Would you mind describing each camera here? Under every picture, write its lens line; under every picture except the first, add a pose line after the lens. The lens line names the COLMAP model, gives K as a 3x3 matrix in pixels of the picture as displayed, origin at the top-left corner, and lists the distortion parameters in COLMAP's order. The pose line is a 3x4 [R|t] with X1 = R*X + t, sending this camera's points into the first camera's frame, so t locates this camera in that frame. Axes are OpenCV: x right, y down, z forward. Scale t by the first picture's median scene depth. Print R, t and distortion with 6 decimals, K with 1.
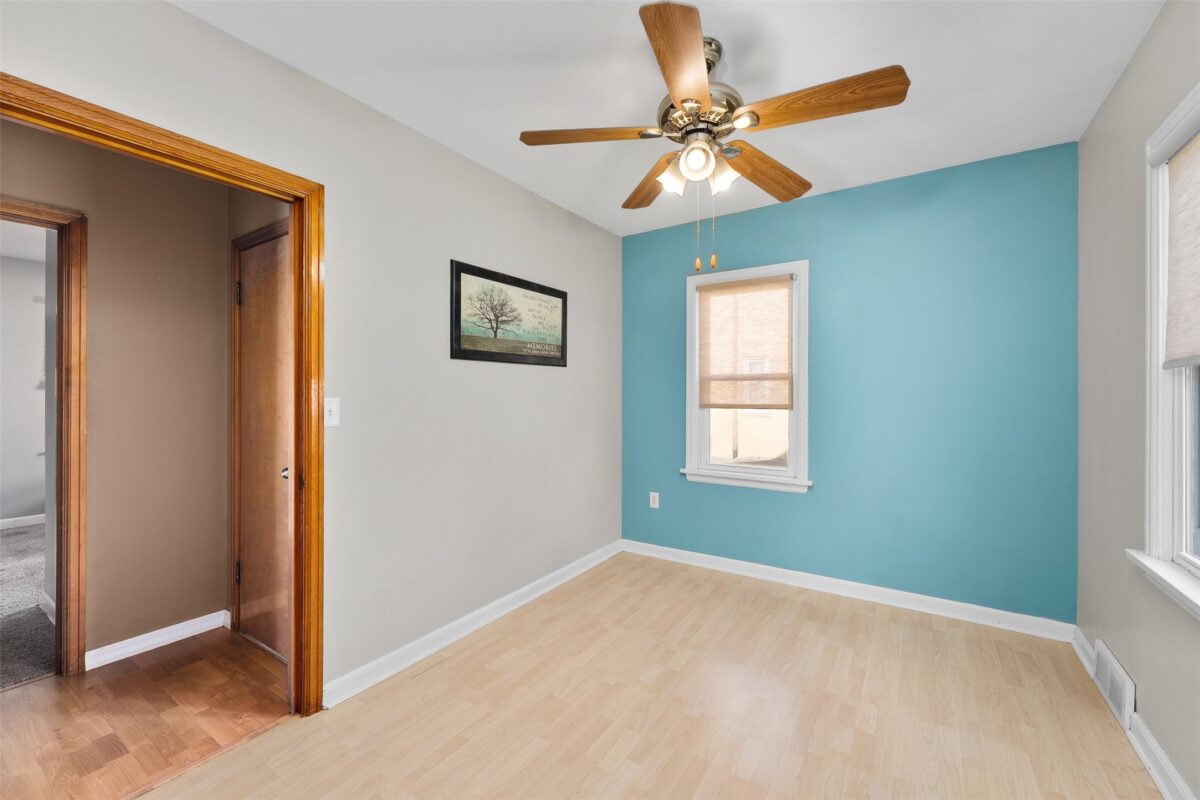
lens RADIAL K [[486.1, 0, 600.6], [0, 486.1, 393.2], [0, 0, 1]] dist [0.000601, -0.000821]
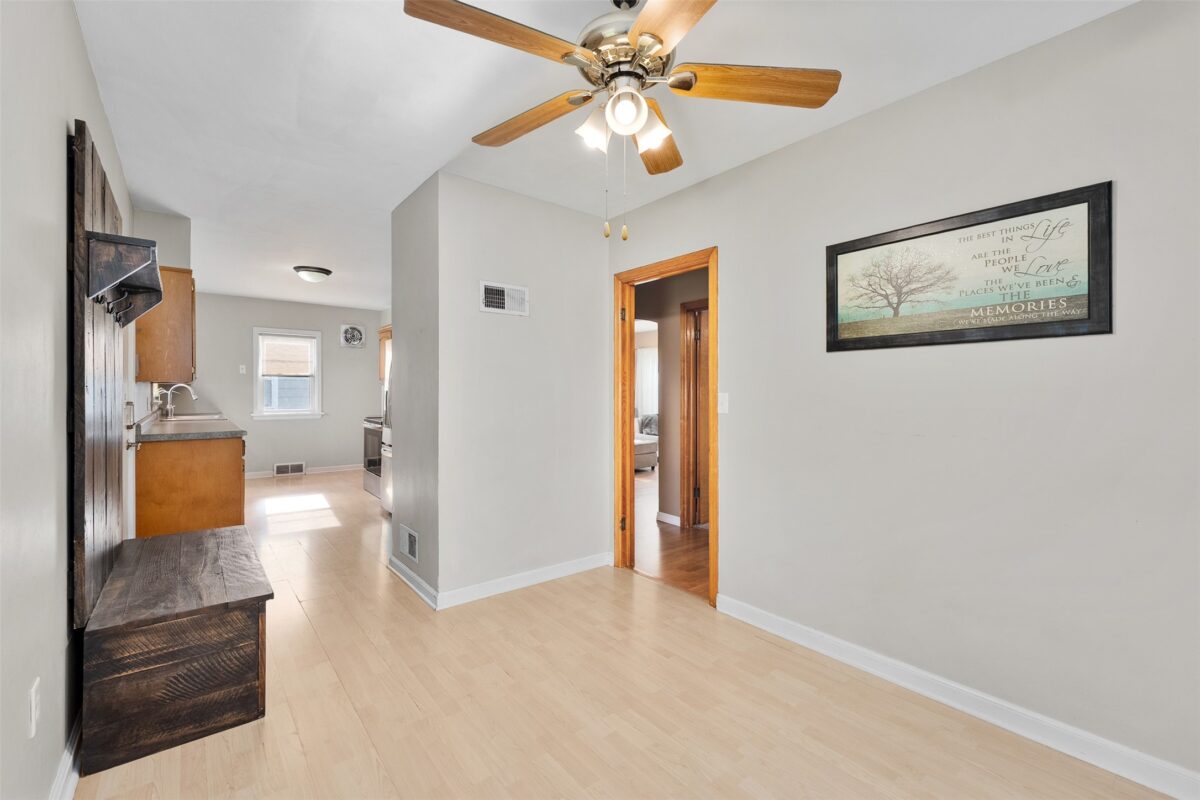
lens RADIAL K [[486.1, 0, 591.7], [0, 486.1, 392.3], [0, 0, 1]] dist [0.000601, -0.000821]
pose [[-0.296528, -0.003514, -0.955018, 0.655115], [-0.002092, 0.999993, -0.003030, 0.009350], [0.955022, 0.001099, -0.296533, 0.764877]]
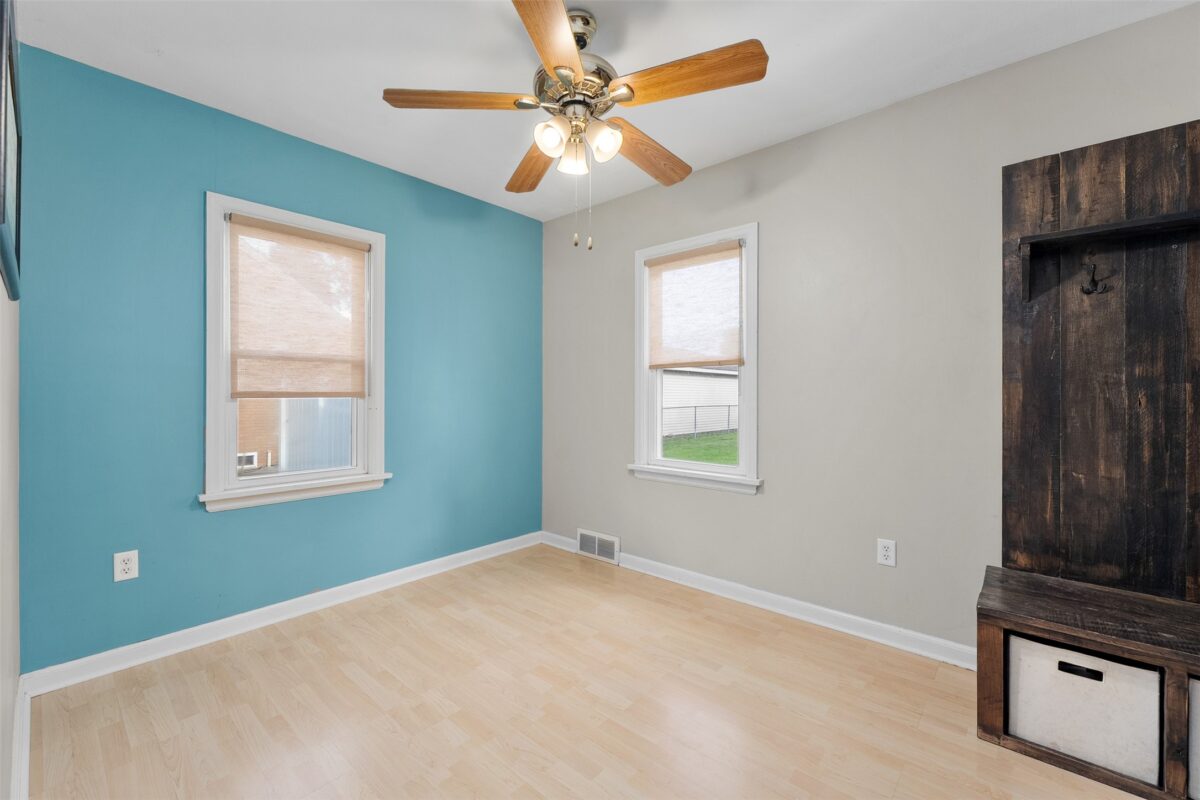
lens RADIAL K [[486.1, 0, 605.6], [0, 486.1, 397.4], [0, 0, 1]] dist [0.000601, -0.000821]
pose [[0.138242, -0.005814, 0.990381, -0.488888], [-0.002061, 0.999979, 0.006158, 0.031420], [-0.990396, -0.002892, 0.138227, 0.513628]]
